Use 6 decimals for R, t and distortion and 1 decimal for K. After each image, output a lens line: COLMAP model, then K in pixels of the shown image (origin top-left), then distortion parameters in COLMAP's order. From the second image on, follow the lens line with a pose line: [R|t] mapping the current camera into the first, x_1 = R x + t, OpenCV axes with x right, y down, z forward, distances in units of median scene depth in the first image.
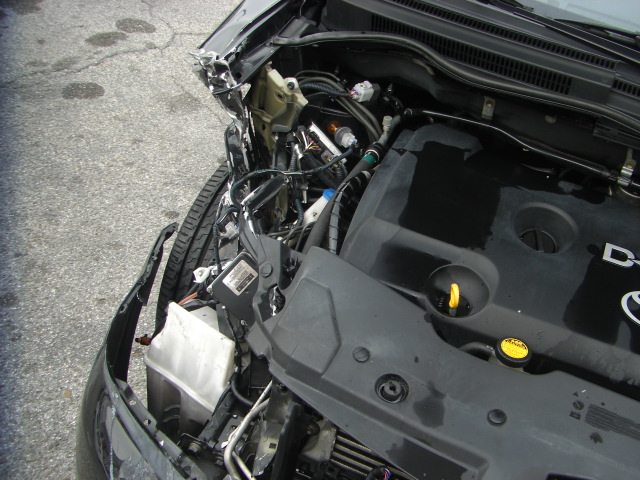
lens RADIAL K [[730.5, 0, 378.4], [0, 730.5, 256.6], [0, 0, 1]] dist [-0.190596, 0.143329]
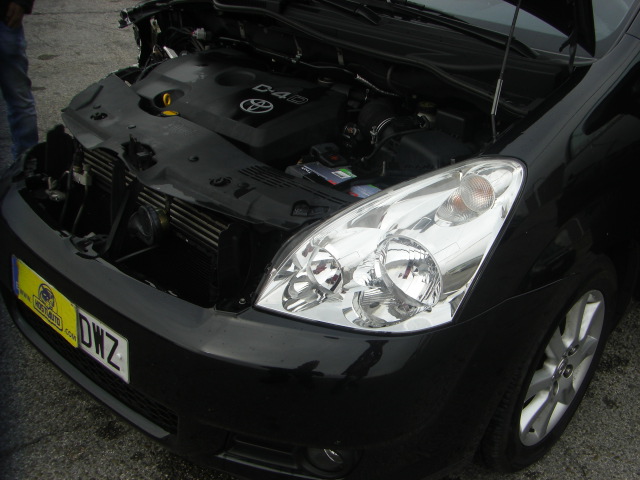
lens RADIAL K [[725.0, 0, 380.1], [0, 725.0, 257.8], [0, 0, 1]] dist [-0.161146, 0.058201]
pose [[0.939045, 0.095107, -0.330376, 1.083955], [-0.175327, 0.959098, -0.222242, 0.646718], [0.295726, 0.266620, 0.917311, -0.338441]]
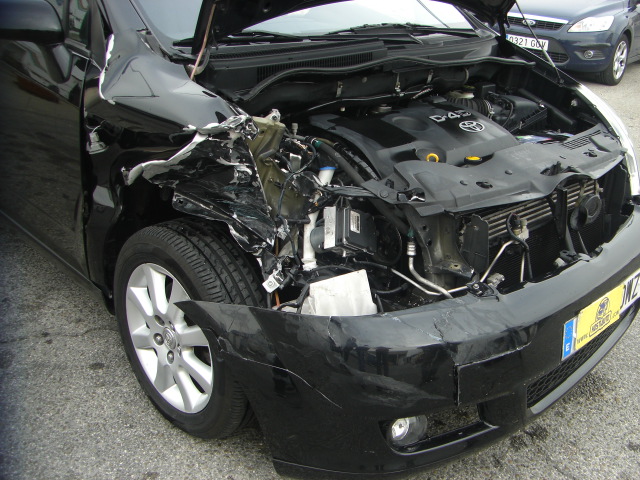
lens RADIAL K [[730.5, 0, 378.4], [0, 730.5, 256.6], [0, 0, 1]] dist [-0.190596, 0.143329]
pose [[0.377930, -0.492439, 0.784011, -1.345449], [0.596624, 0.777075, 0.200482, -0.184724], [-0.707961, 0.391992, 0.587481, 0.078639]]
